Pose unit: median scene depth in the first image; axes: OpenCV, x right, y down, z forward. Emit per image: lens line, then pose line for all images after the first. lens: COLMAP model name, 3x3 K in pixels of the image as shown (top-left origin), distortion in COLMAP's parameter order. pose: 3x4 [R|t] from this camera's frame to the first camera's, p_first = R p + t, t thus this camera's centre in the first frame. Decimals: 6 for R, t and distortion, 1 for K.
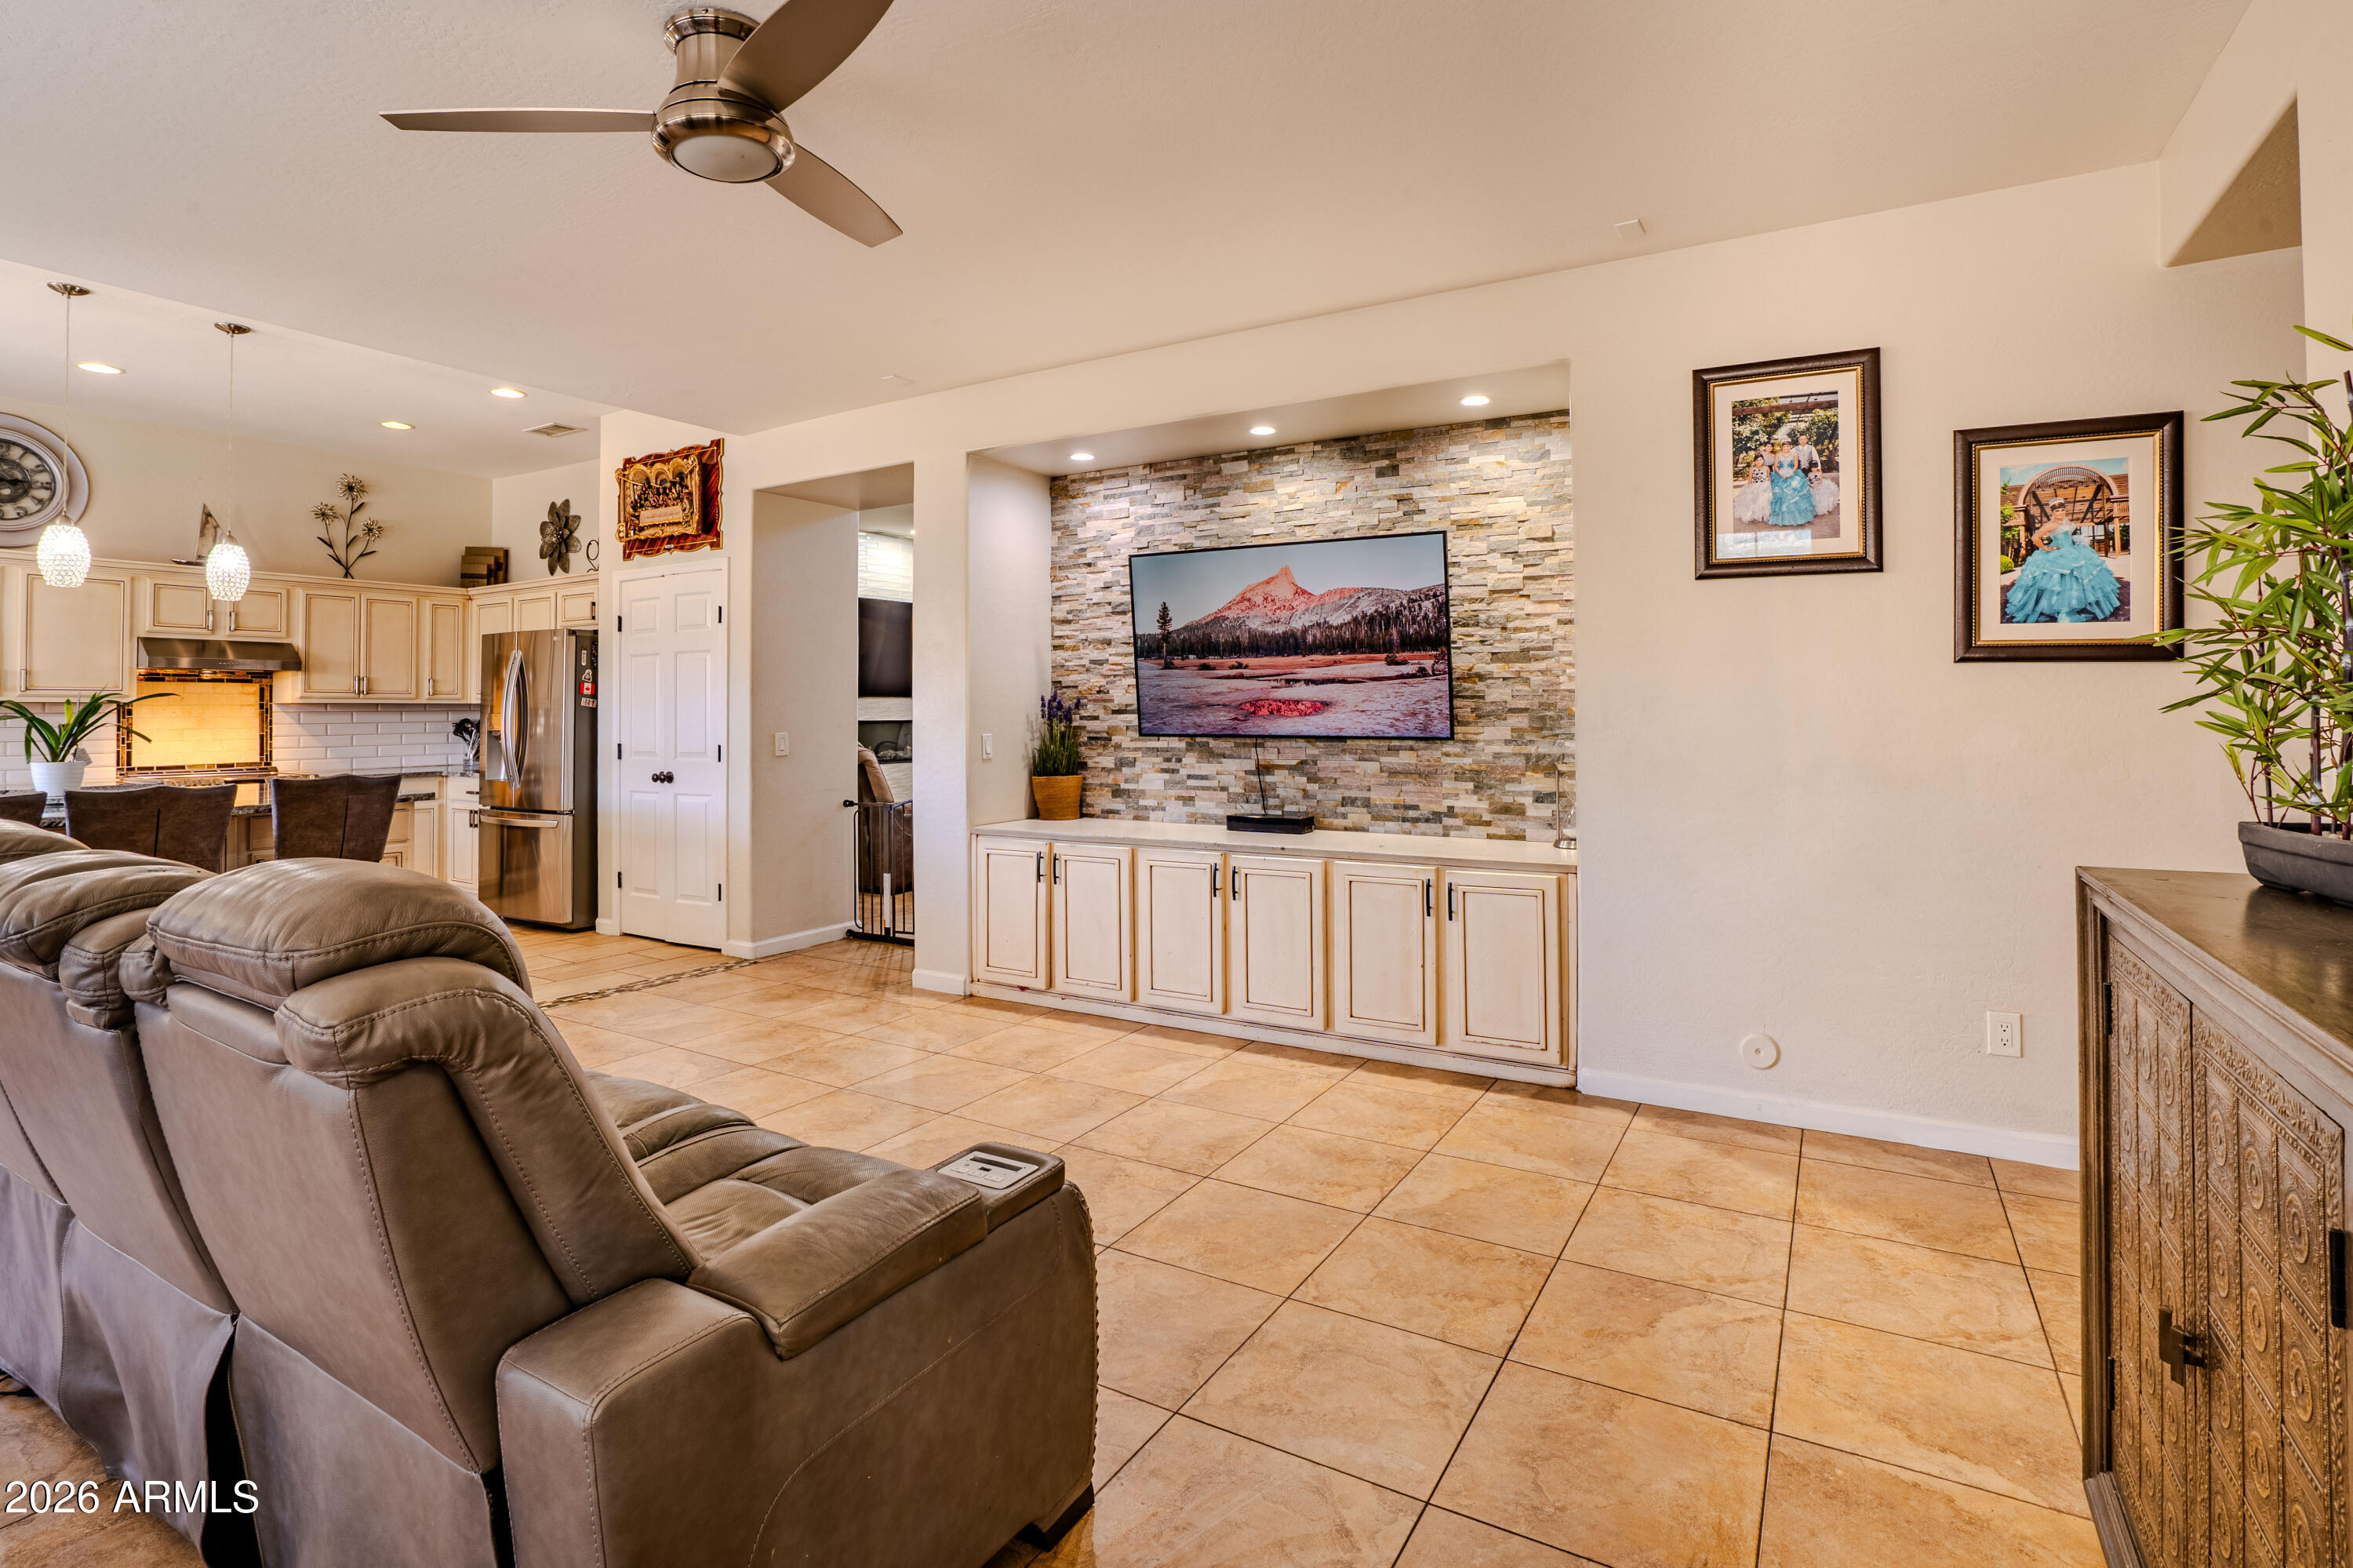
lens RADIAL K [[1123.9, 0, 1190.4], [0, 1123.9, 680.4], [0, 0, 1]] dist [-0.069398, 0.028235]
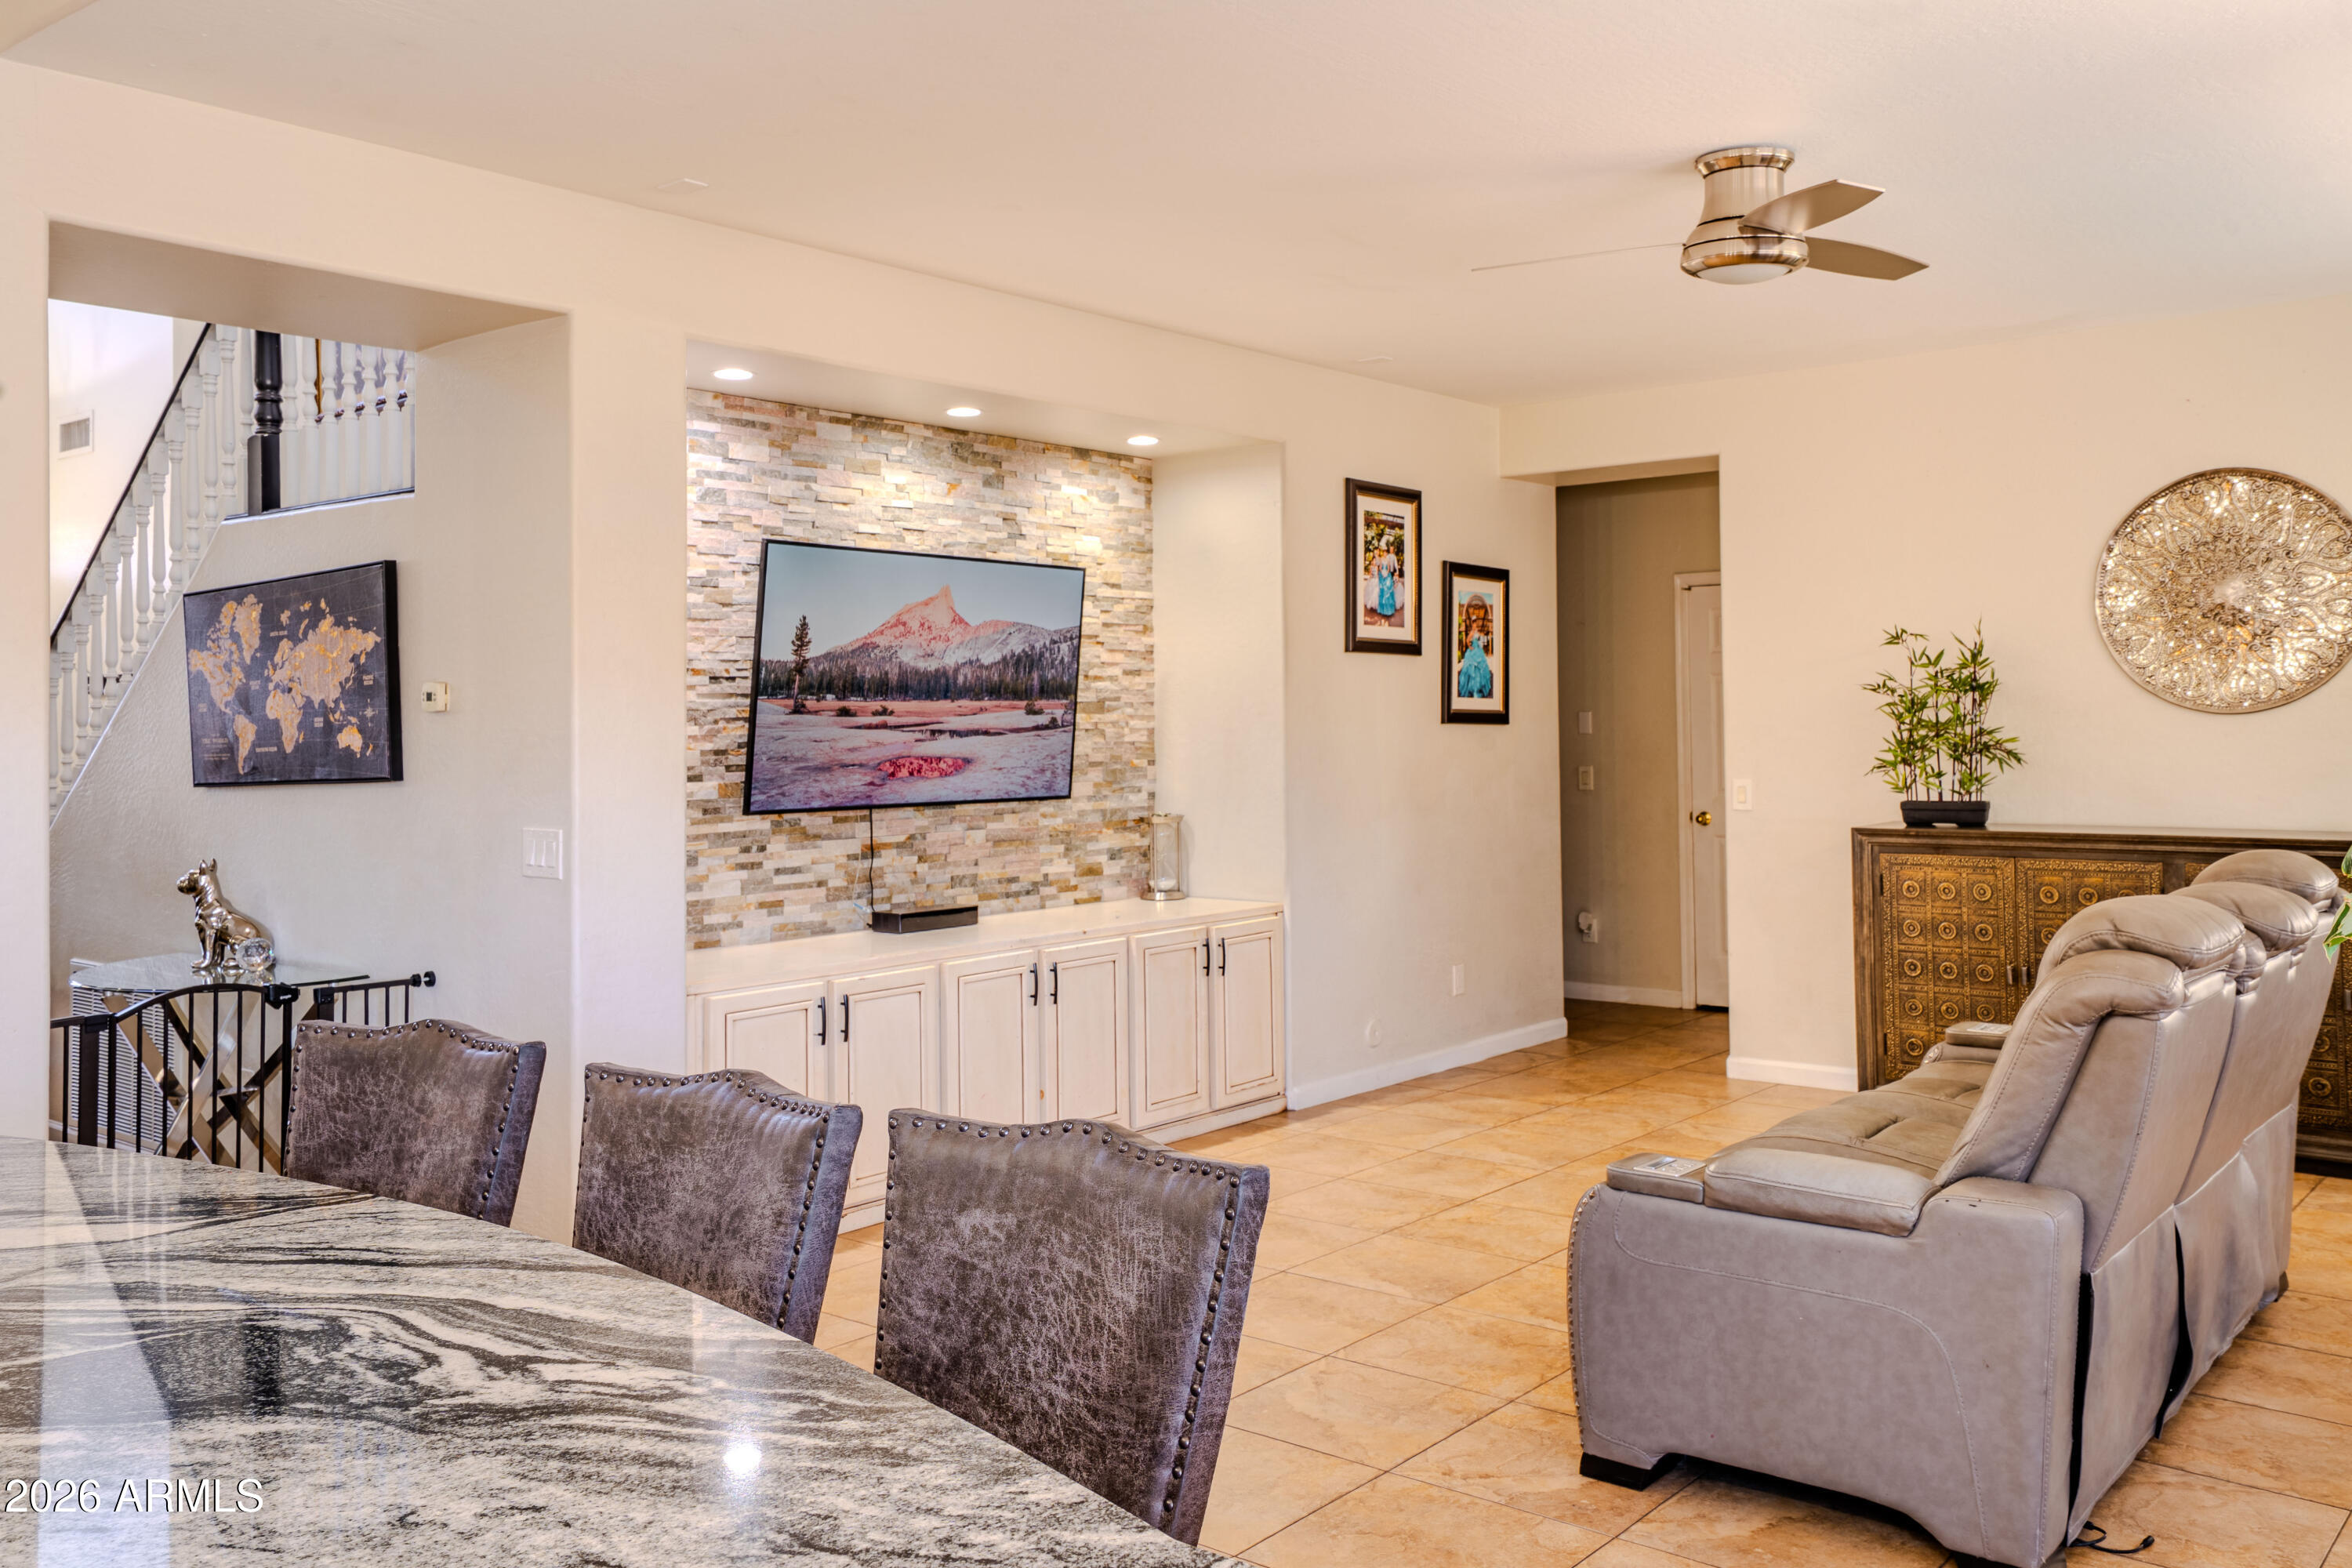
lens RADIAL K [[1913.3, 0, 1168.0], [0, 1913.3, 677.0], [0, 0, 1]] dist [-0.010650, 0.078794]
pose [[0.167190, 0.025417, 0.985597, -1.188083], [-0.016151, 0.999604, -0.023039, -0.009733], [-0.985792, -0.012067, 0.167534, 0.618232]]
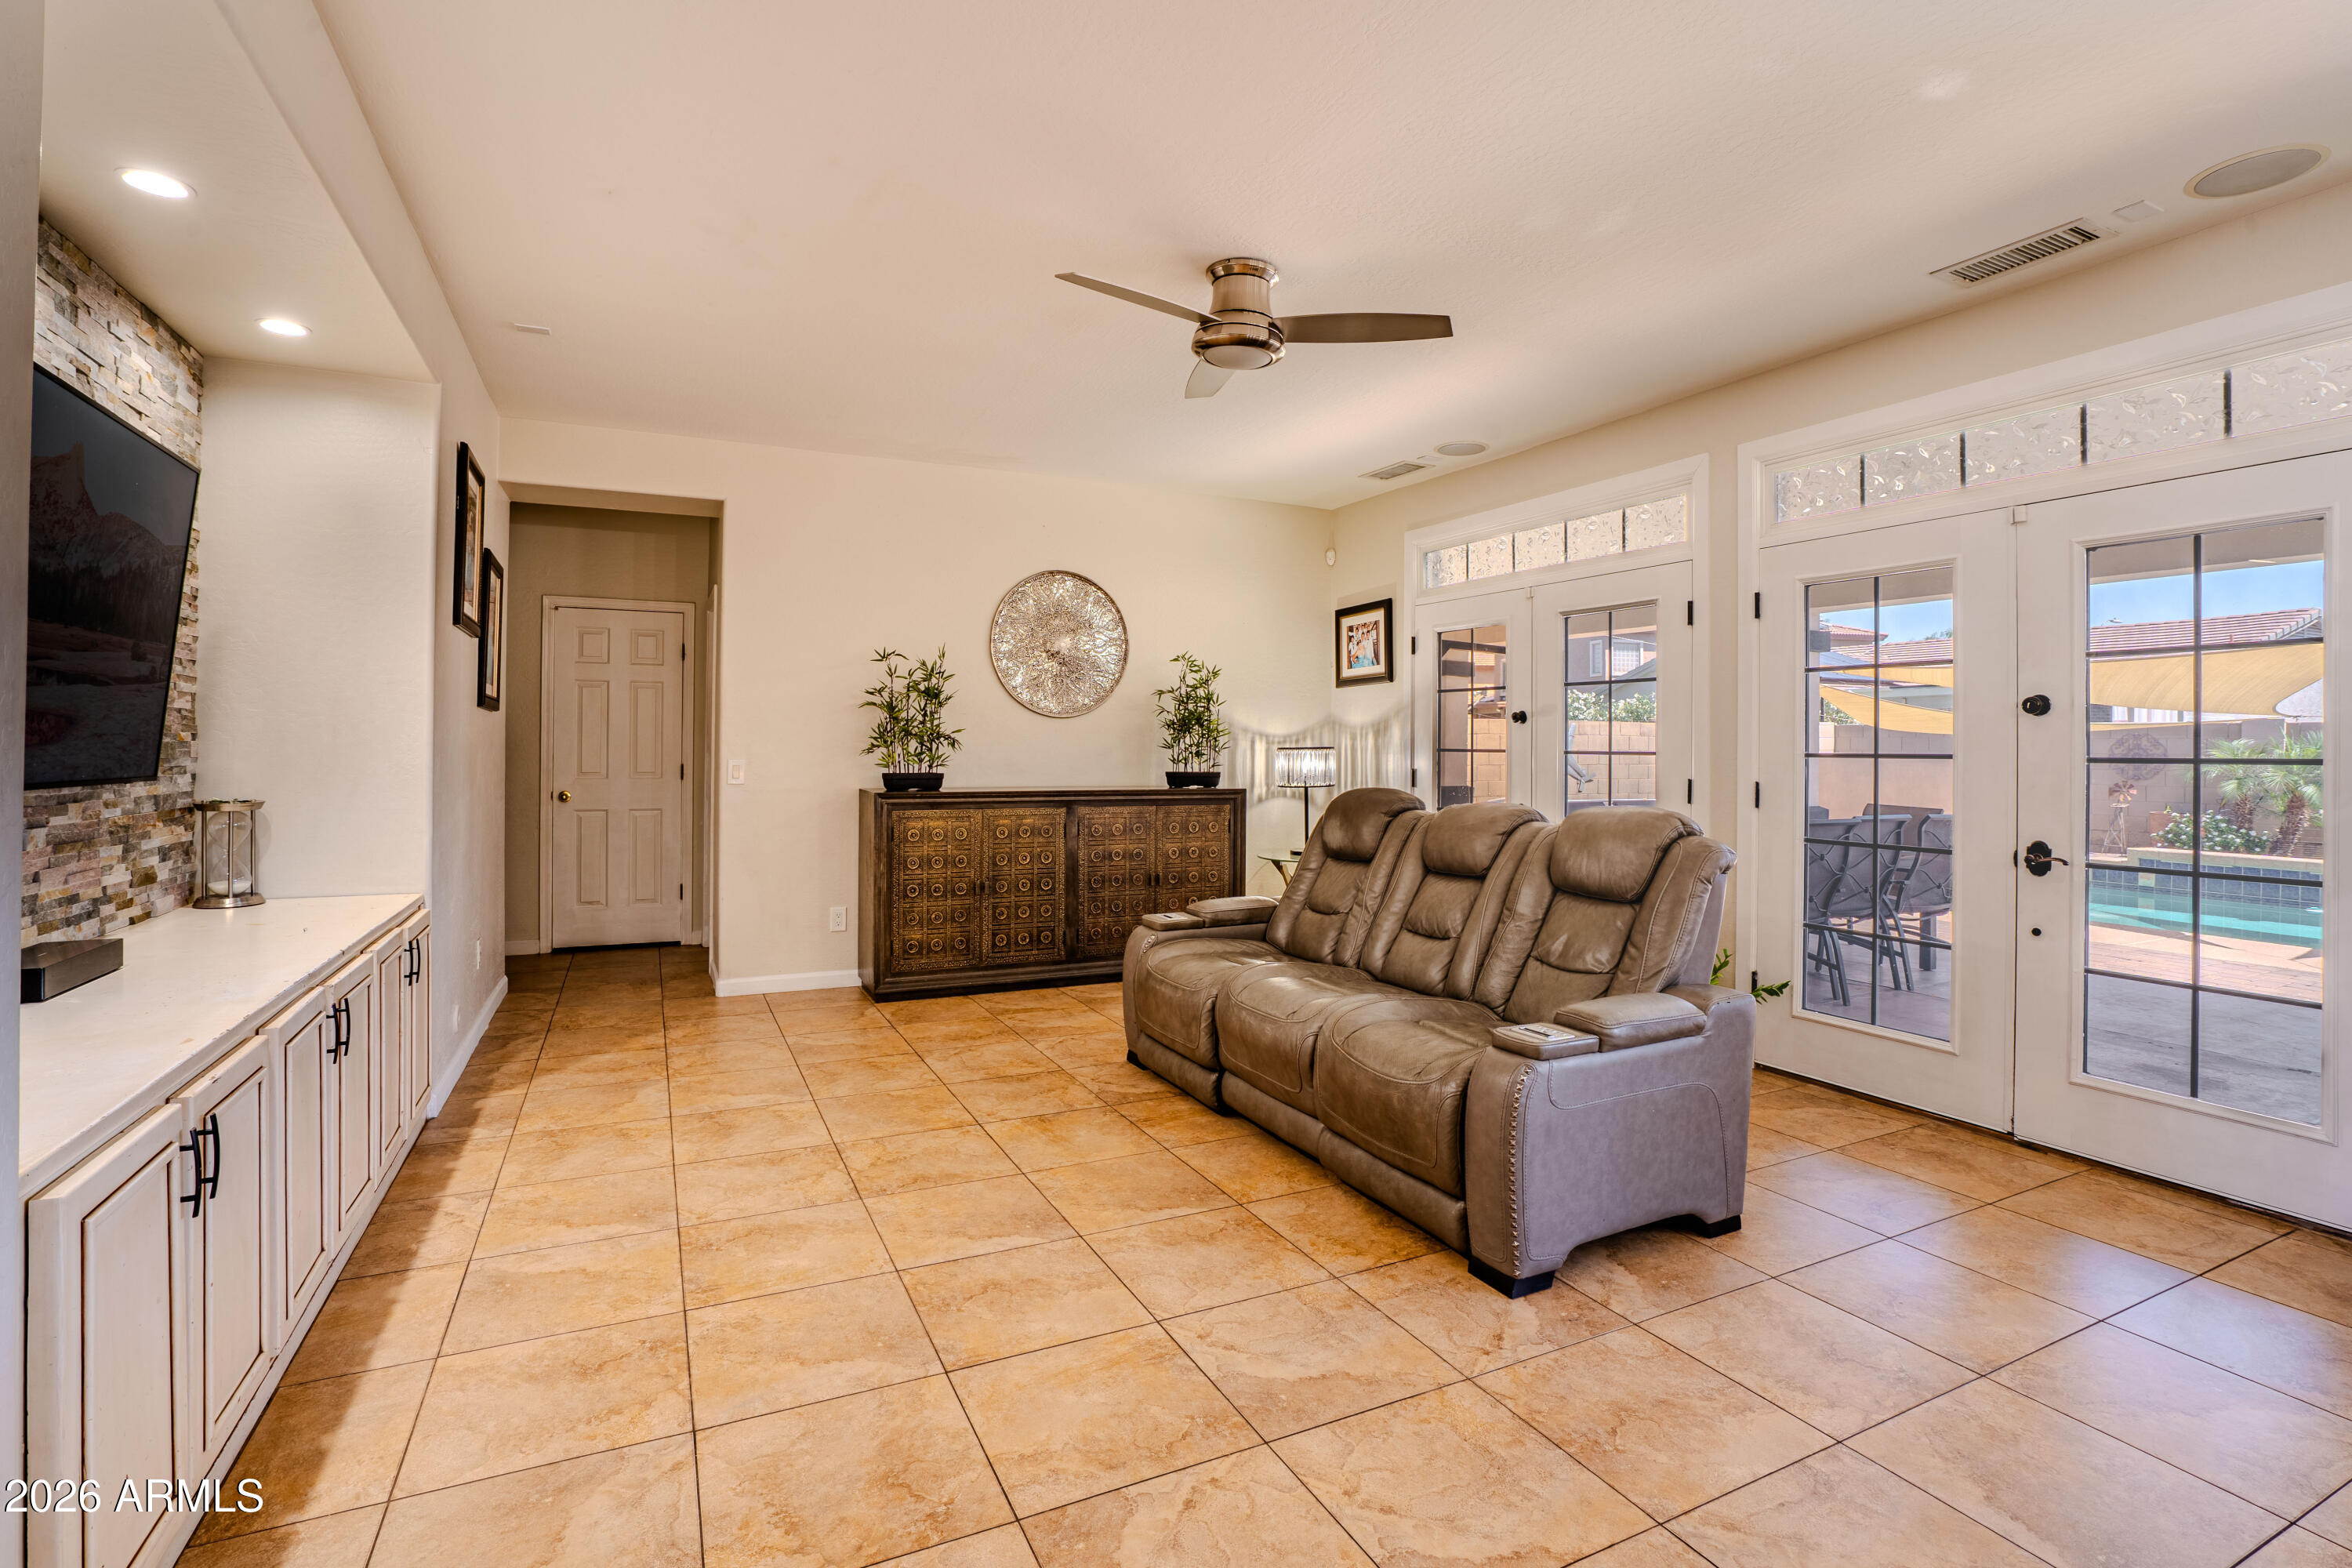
lens RADIAL K [[1109.9, 0, 1175.9], [0, 1109.9, 740.0], [0, 0, 1]] dist [-0.059364, 0.024557]
pose [[-0.829341, -0.000463, 0.558743, -0.577039], [-0.019901, 0.999390, -0.028711, 0.033302], [-0.558389, -0.034931, -0.828844, 1.106634]]
